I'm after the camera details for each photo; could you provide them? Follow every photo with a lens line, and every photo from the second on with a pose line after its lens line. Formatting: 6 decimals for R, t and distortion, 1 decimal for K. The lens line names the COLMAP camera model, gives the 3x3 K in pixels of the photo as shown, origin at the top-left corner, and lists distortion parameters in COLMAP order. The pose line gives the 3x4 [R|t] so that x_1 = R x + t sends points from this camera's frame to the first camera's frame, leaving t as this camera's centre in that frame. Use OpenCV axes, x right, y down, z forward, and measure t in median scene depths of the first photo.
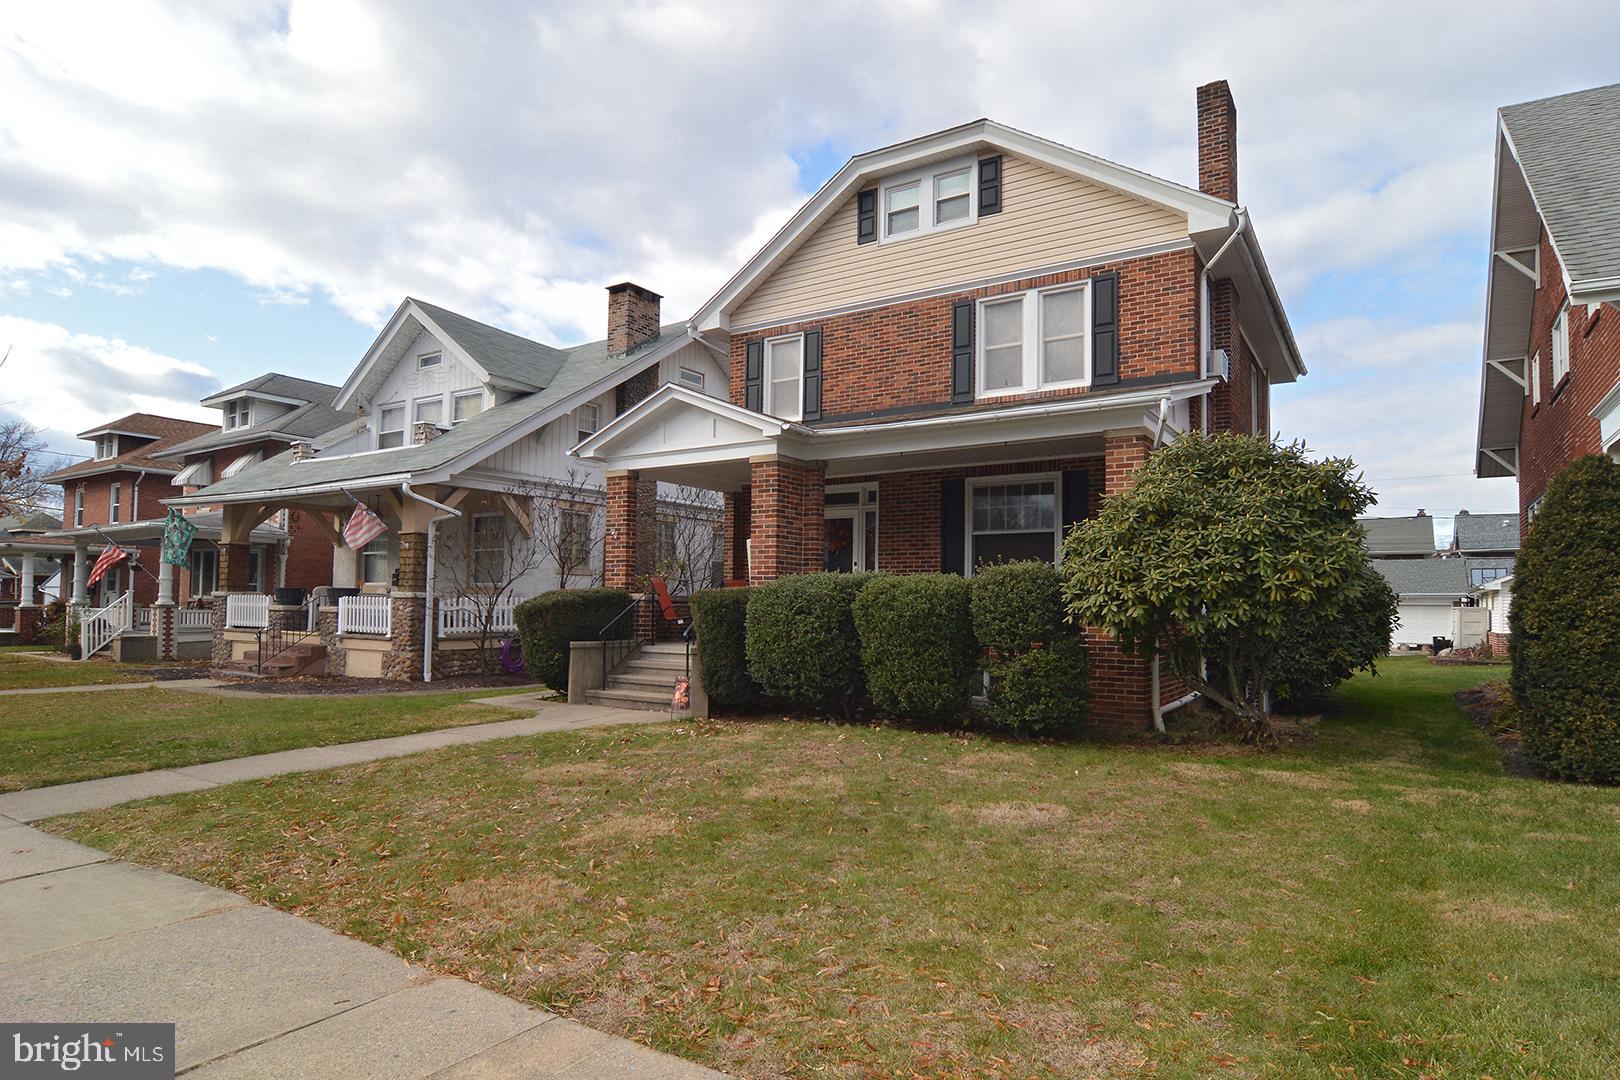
lens RADIAL K [[880.7, 0, 805.8], [0, 880.7, 547.4], [0, 0, 1]] dist [-0.004680, -0.009940]
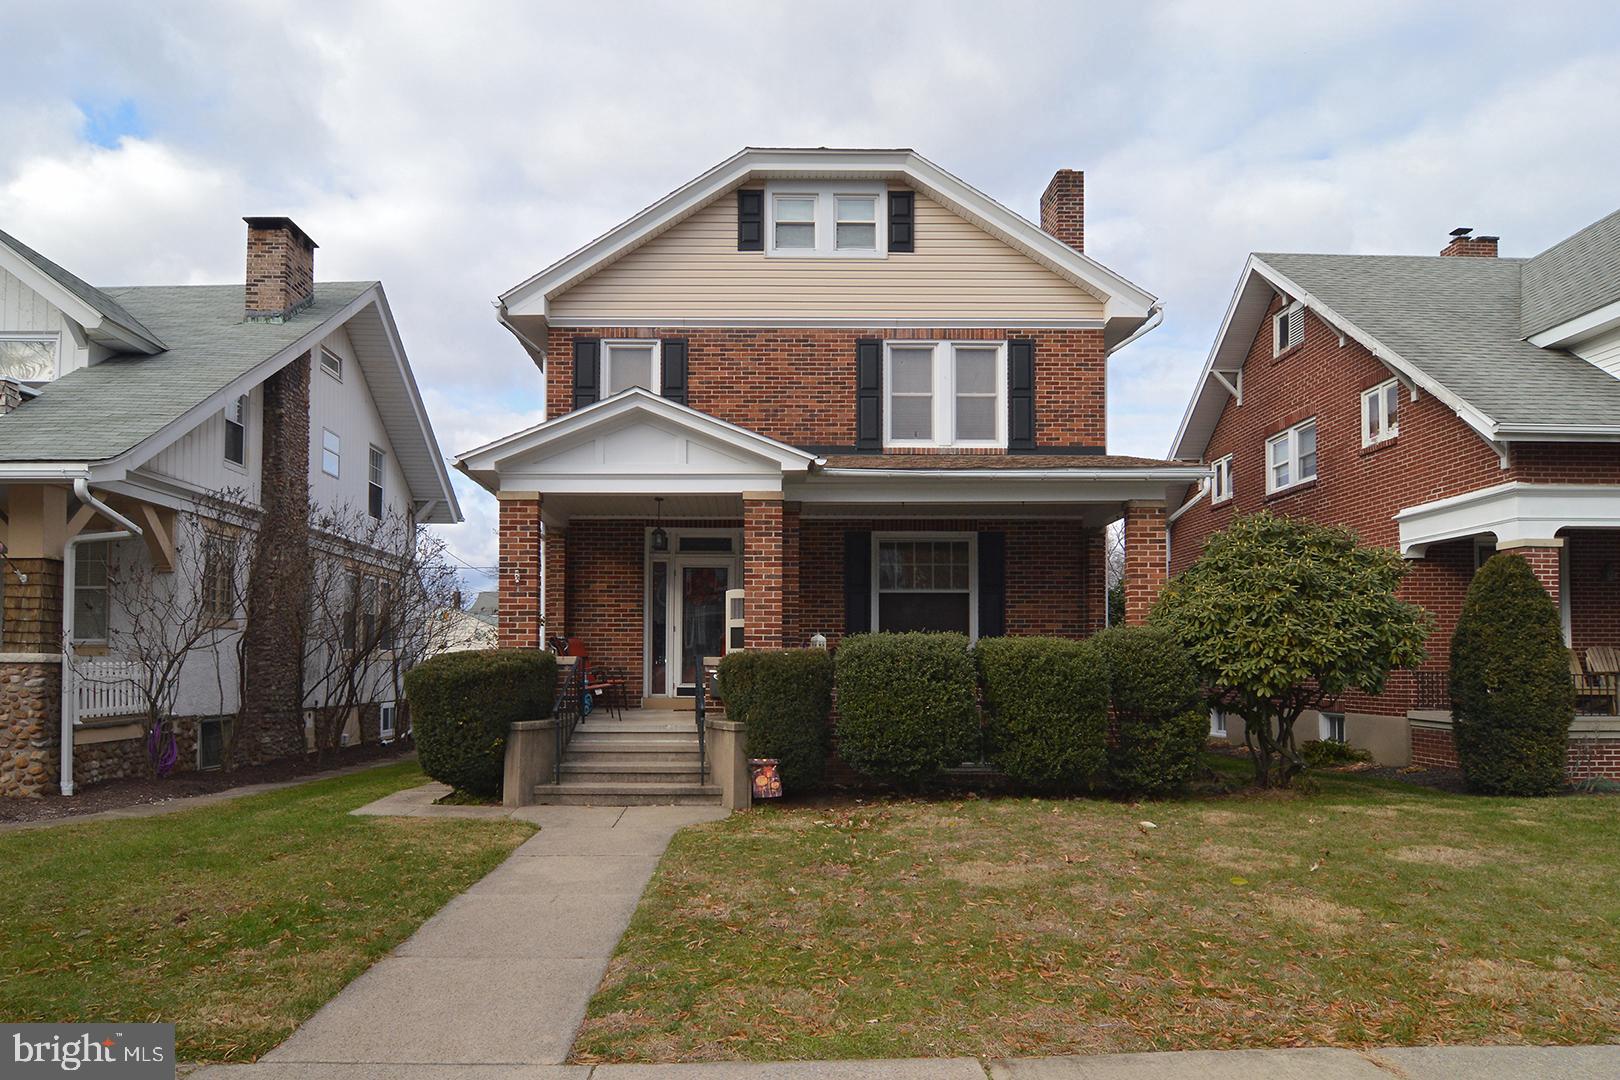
lens RADIAL K [[1011.1, 0, 743.2], [0, 1011.1, 621.1], [0, 0, 1]] dist [-0.001496, -0.014420]
pose [[0.847758, 0.016355, 0.530131, -0.498356], [-0.027918, 0.999515, 0.013808, 0.005101], [-0.529648, -0.026506, 0.847803, 0.164382]]
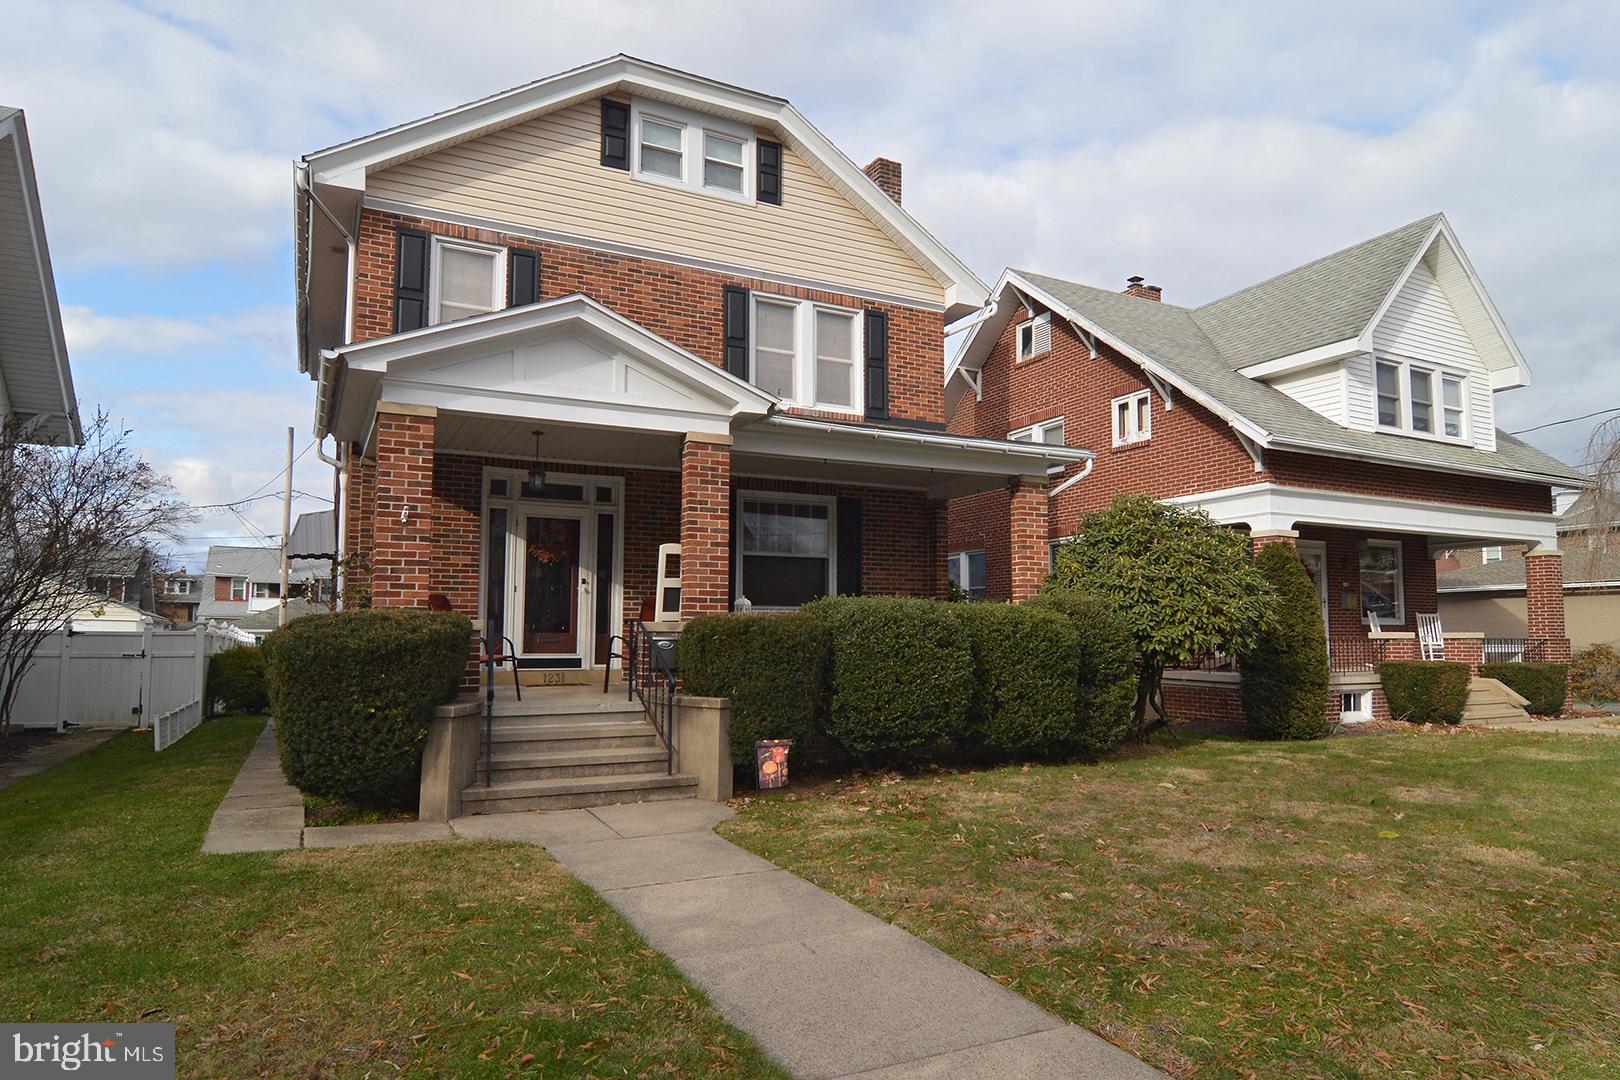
lens RADIAL K [[988.3, 0, 812.7], [0, 988.3, 552.3], [0, 0, 1]] dist [-0.003854, -0.014046]
pose [[0.506161, 0.064437, 0.860028, -0.618602], [-0.050923, 0.997698, -0.044781, 0.023668], [-0.860934, -0.021129, 0.508277, 0.436336]]
